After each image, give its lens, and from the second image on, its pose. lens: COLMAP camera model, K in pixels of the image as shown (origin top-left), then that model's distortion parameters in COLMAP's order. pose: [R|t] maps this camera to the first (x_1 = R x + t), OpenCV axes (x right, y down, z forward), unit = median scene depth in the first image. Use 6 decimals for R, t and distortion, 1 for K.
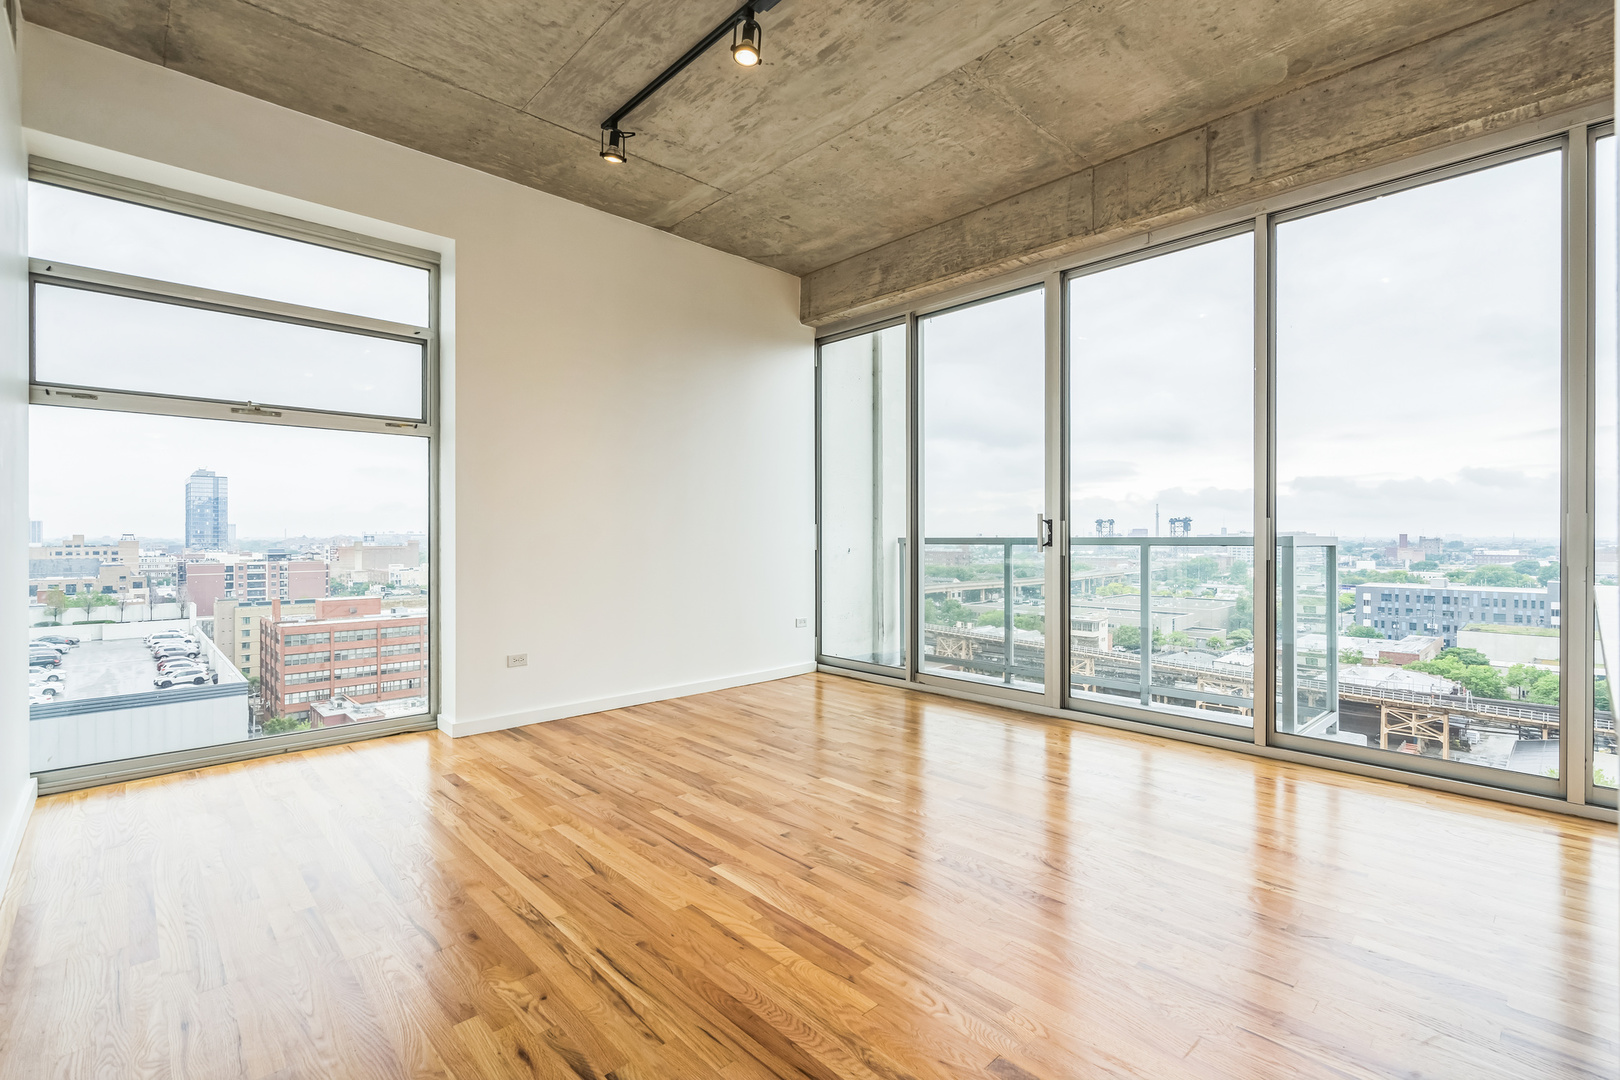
lens RADIAL K [[736.4, 0, 816.4], [0, 736.4, 536.1], [0, 0, 1]] dist [-0.005937, 0.002444]
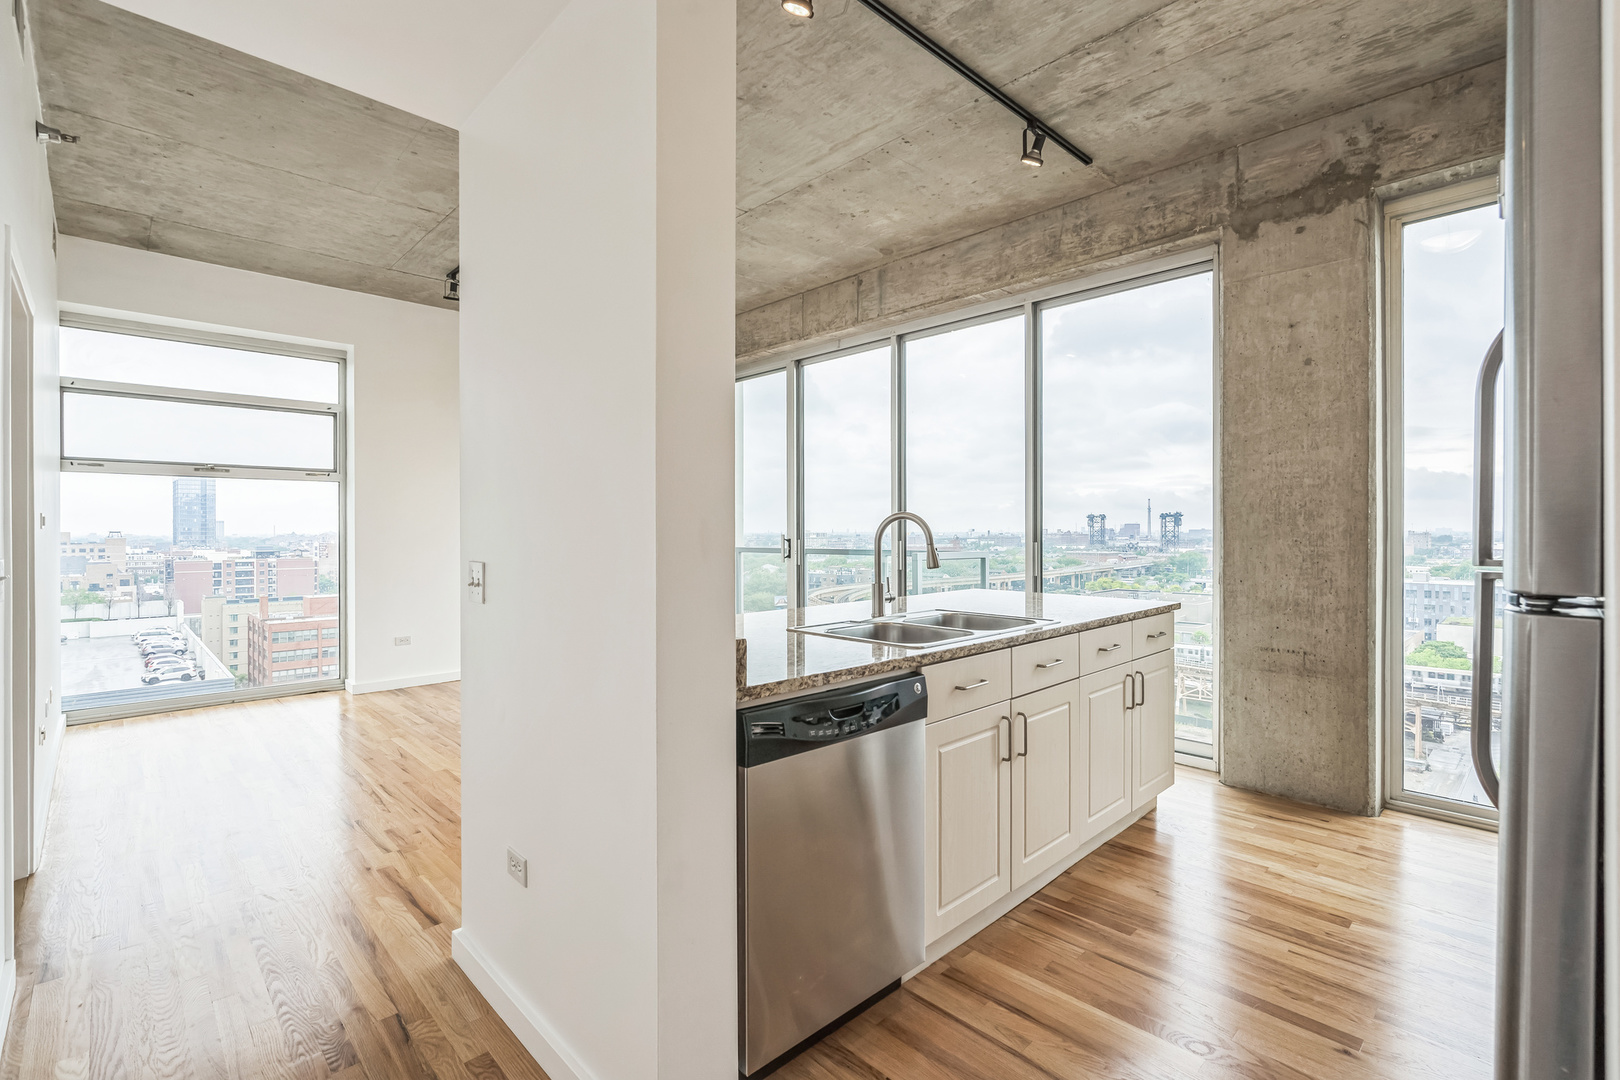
lens RADIAL K [[736.4, 0, 814.2], [0, 736.4, 530.8], [0, 0, 1]] dist [-0.005937, 0.002444]
pose [[0.999967, -0.002269, 0.007839, 0.305250], [0.002279, 0.999997, -0.001245, -0.030428], [-0.007837, 0.001263, 0.999968, -0.338741]]
